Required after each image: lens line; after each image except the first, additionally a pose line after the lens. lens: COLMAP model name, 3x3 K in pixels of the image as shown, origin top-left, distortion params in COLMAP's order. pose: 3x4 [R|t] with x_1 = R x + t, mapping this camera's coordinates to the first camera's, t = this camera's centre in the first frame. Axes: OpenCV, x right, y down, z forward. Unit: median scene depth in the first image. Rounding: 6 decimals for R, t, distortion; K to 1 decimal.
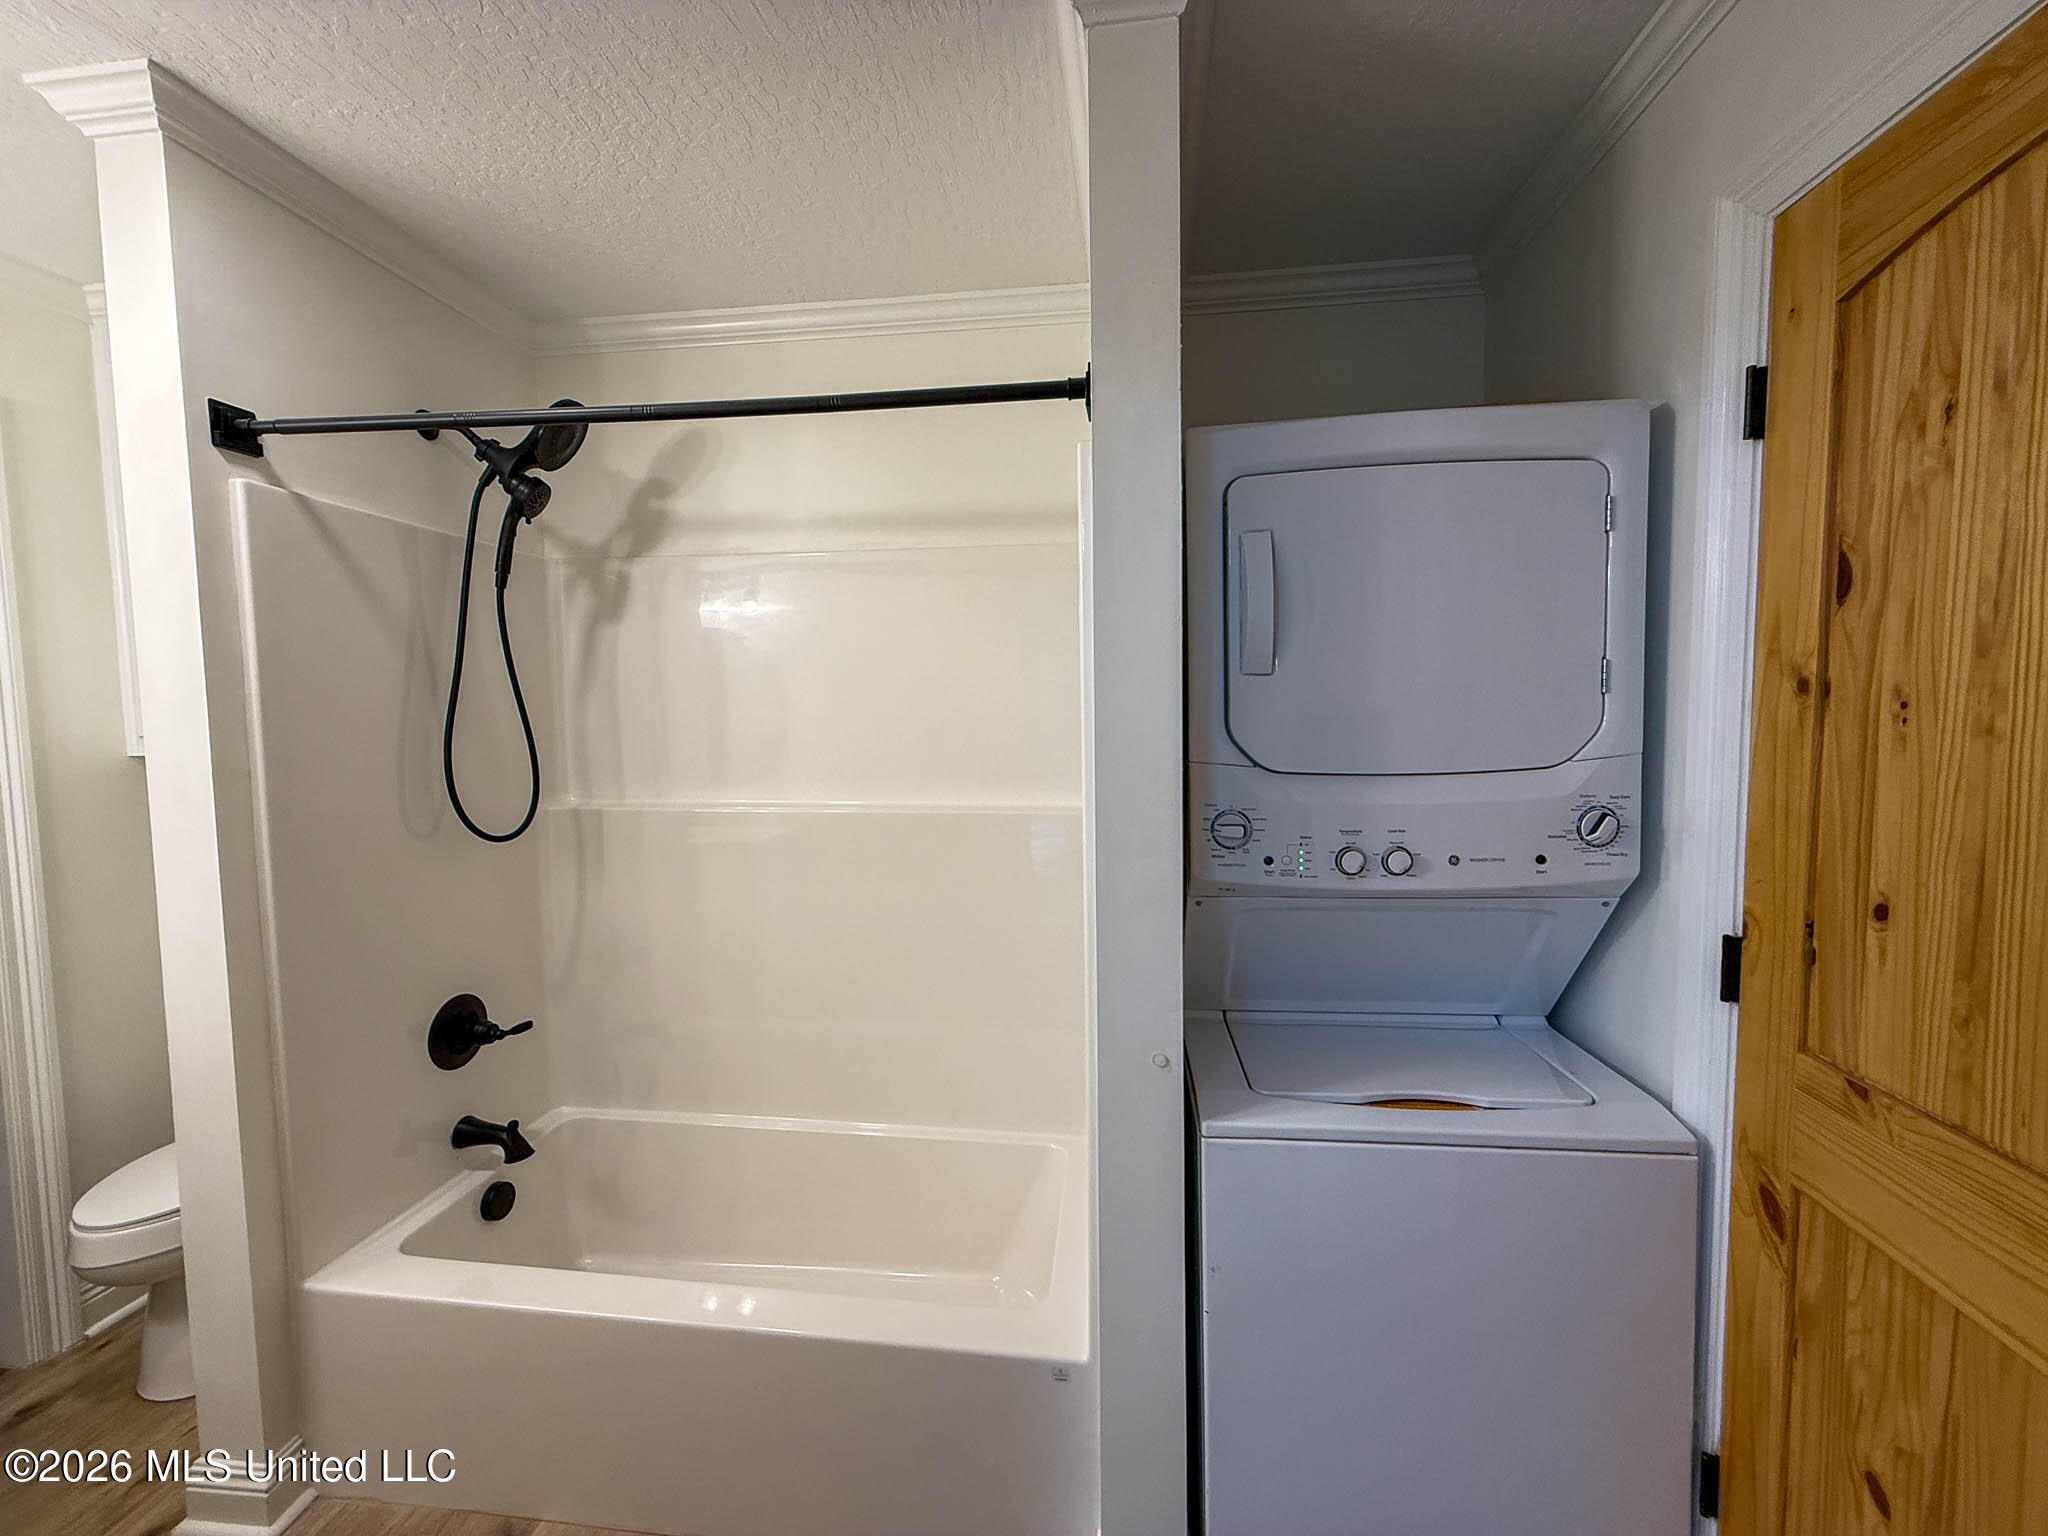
lens RADIAL K [[817.9, 0, 1013.2], [0, 817.9, 764.3], [0, 0, 1]] dist [0.000665, -0.000119]
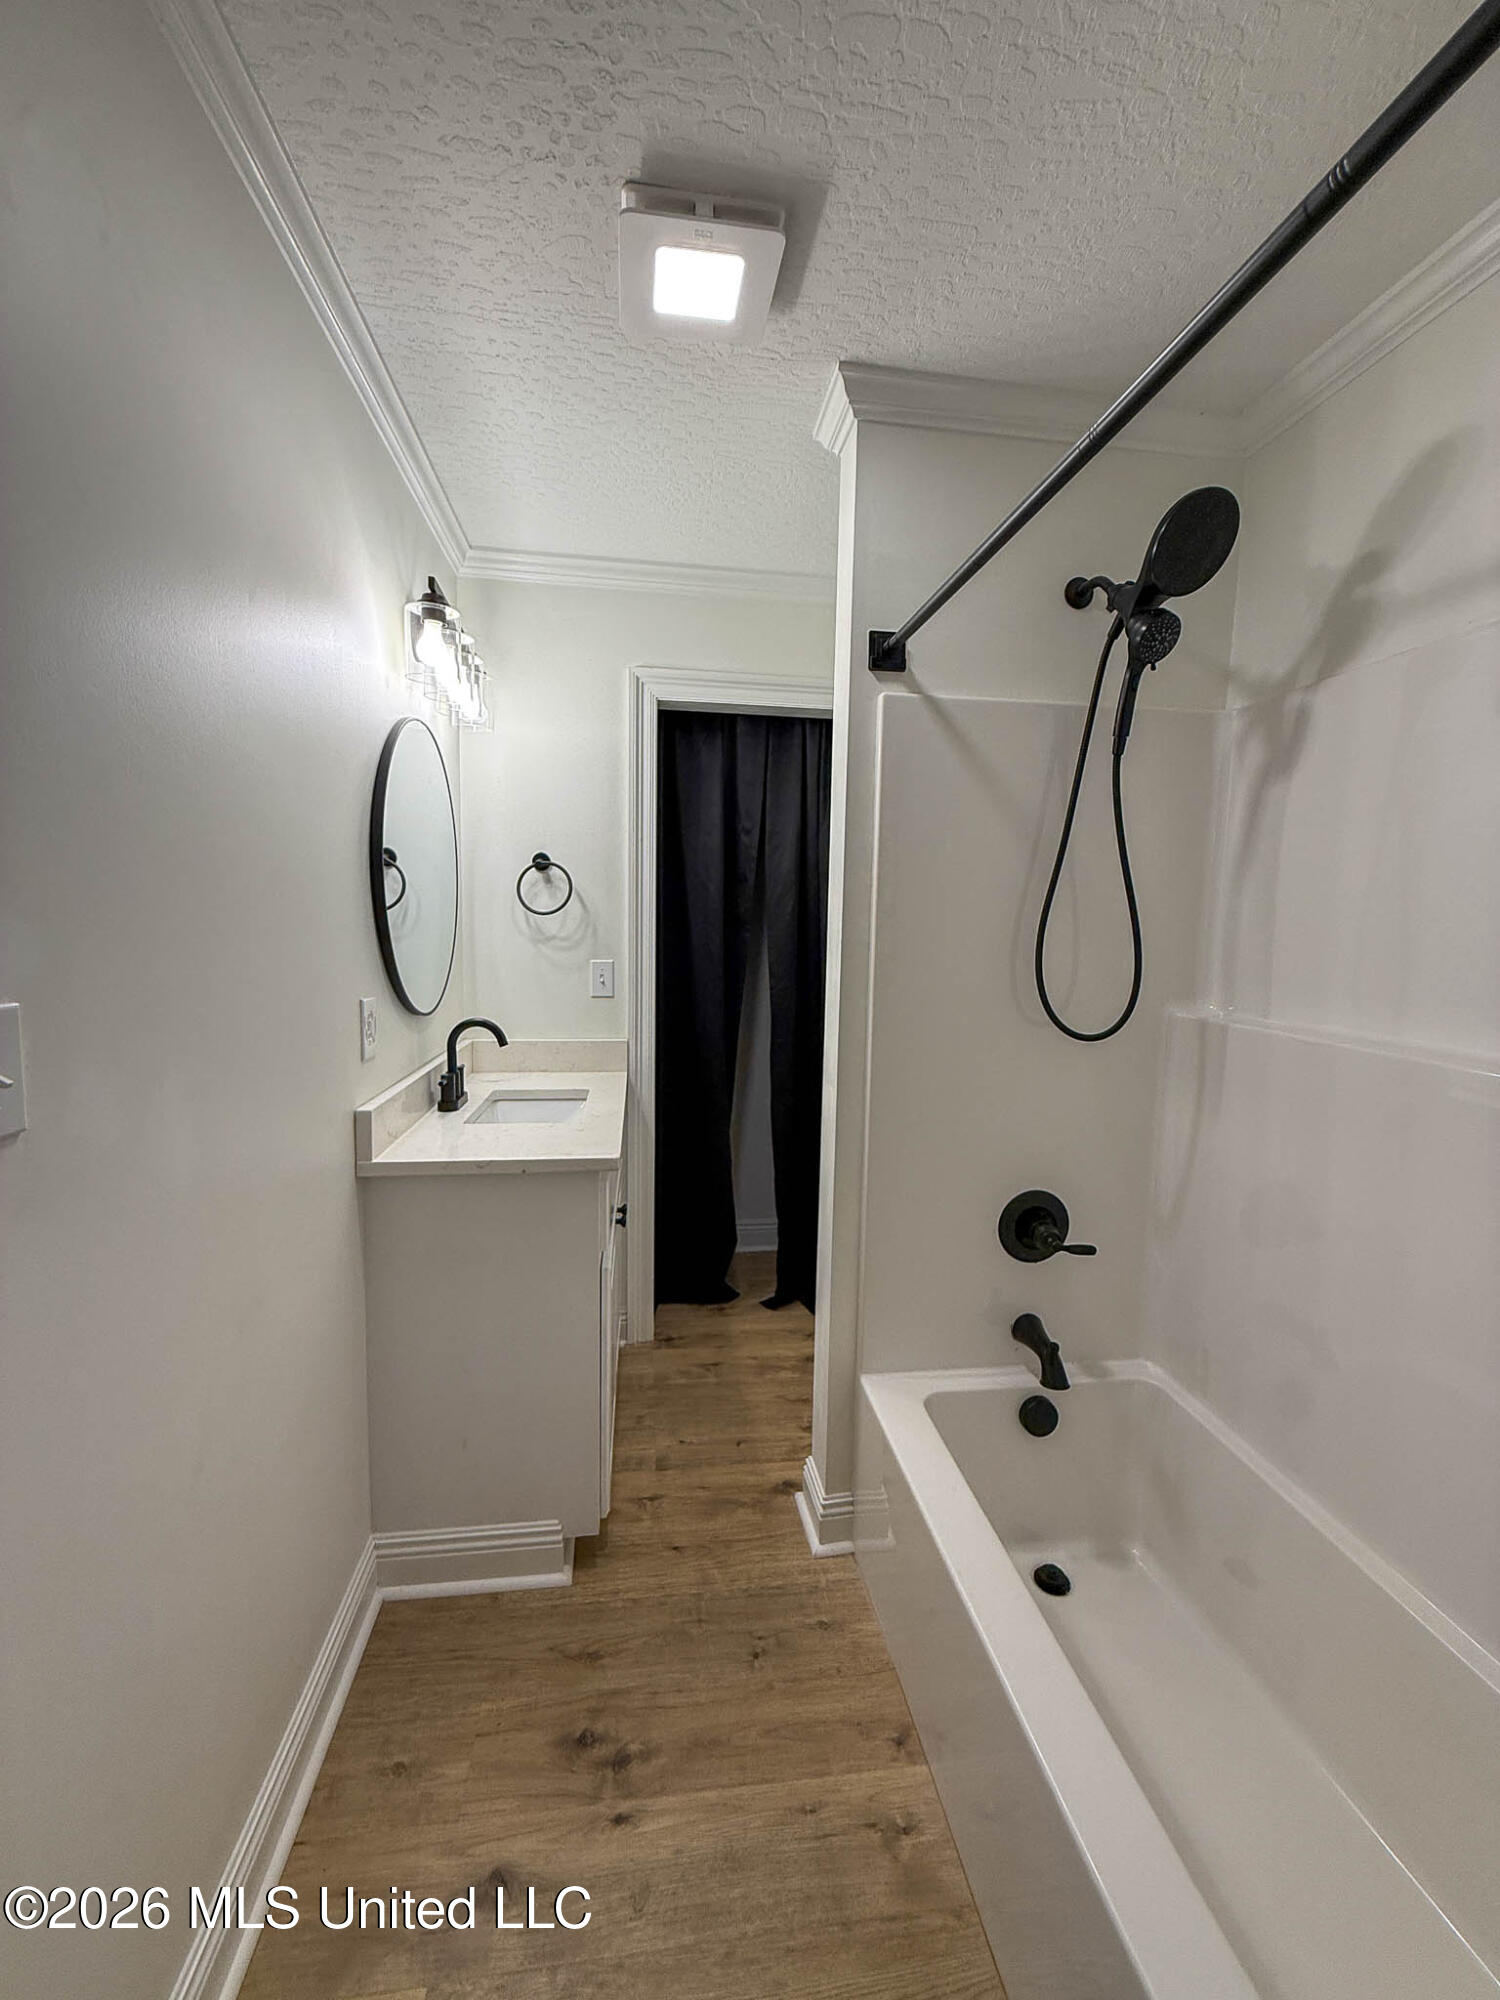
lens RADIAL K [[798.7, 0, 762.0], [0, 798.7, 989.0], [0, 0, 1]] dist [0.000665, -0.000119]
pose [[0.262281, 0.106336, -0.959115, 0.118107], [-0.082229, 0.992758, 0.087580, -0.010148], [0.961482, 0.055897, 0.269126, 0.418741]]
